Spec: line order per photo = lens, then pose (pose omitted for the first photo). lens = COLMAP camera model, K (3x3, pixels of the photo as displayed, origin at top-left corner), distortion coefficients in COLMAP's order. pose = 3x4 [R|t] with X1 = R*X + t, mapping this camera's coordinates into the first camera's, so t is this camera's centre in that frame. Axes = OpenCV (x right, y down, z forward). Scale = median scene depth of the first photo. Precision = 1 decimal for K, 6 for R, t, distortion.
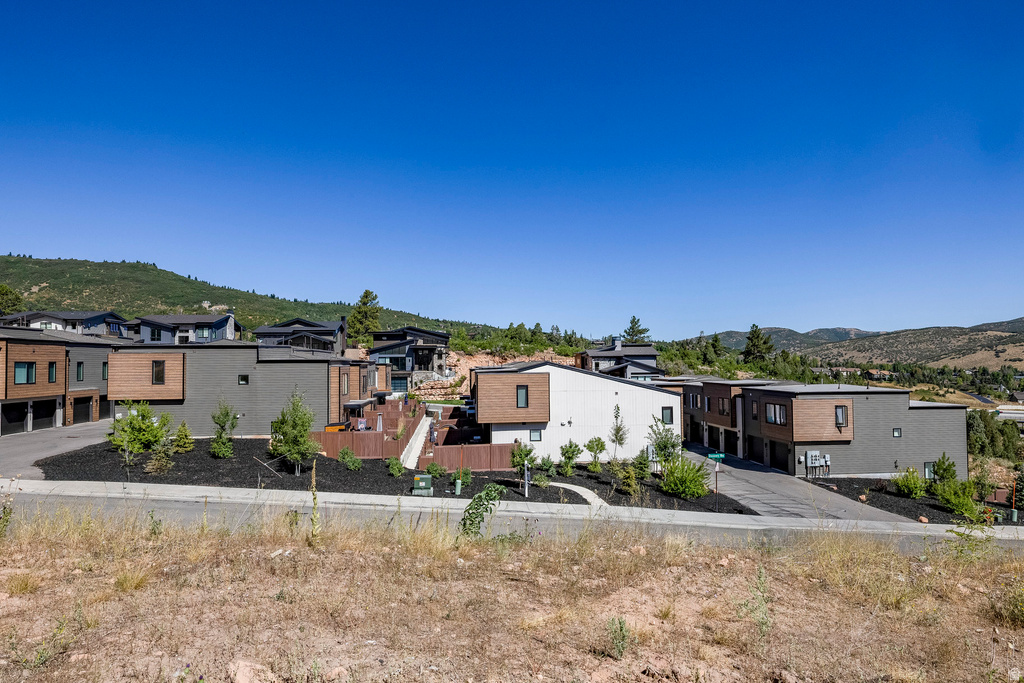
lens RADIAL K [[576.8, 0, 512.0], [0, 576.8, 341.5], [0, 0, 1]] dist [0.000008, -0.000681]
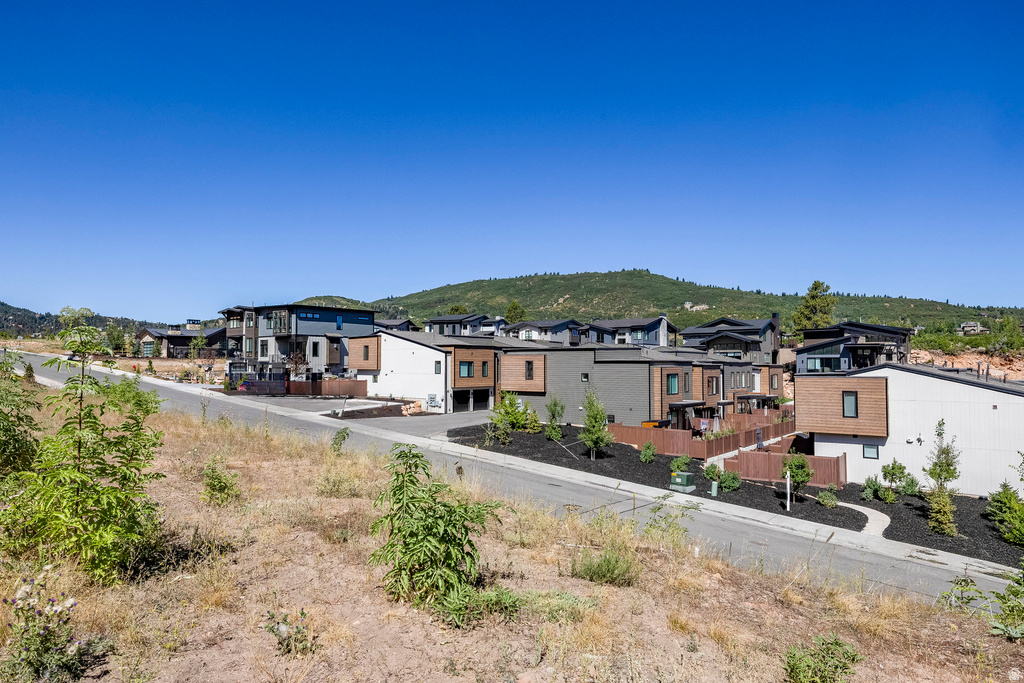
lens RADIAL K [[627.0, 0, 512.0], [0, 627.0, 341.5], [0, 0, 1]] dist [-0.002245, -0.000011]
pose [[0.713434, -0.017880, -0.700495, 0.301025], [0.019200, 0.999798, -0.005965, -0.001905], [0.700460, -0.009194, 0.713633, -0.012863]]
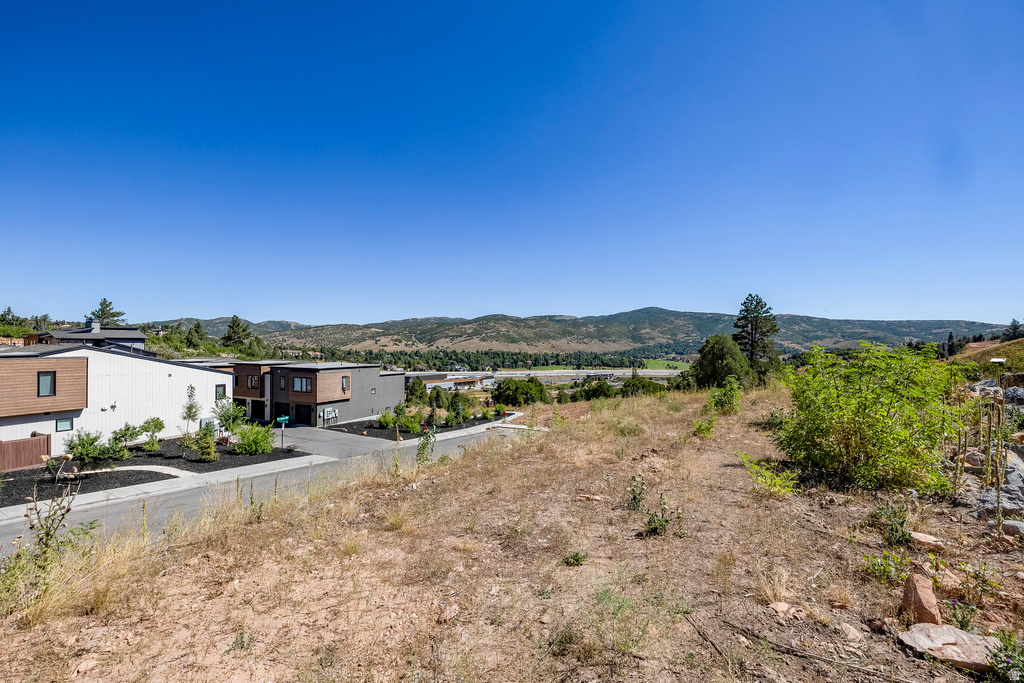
lens RADIAL K [[429.5, 0, 512.0], [0, 429.5, 341.5], [0, 0, 1]] dist [0.001891, 0.000397]
pose [[0.530914, 0.018584, 0.847222, -0.161293], [-0.040275, 0.999183, 0.003321, -0.002190], [-0.846468, -0.035885, 0.531229, 0.028192]]
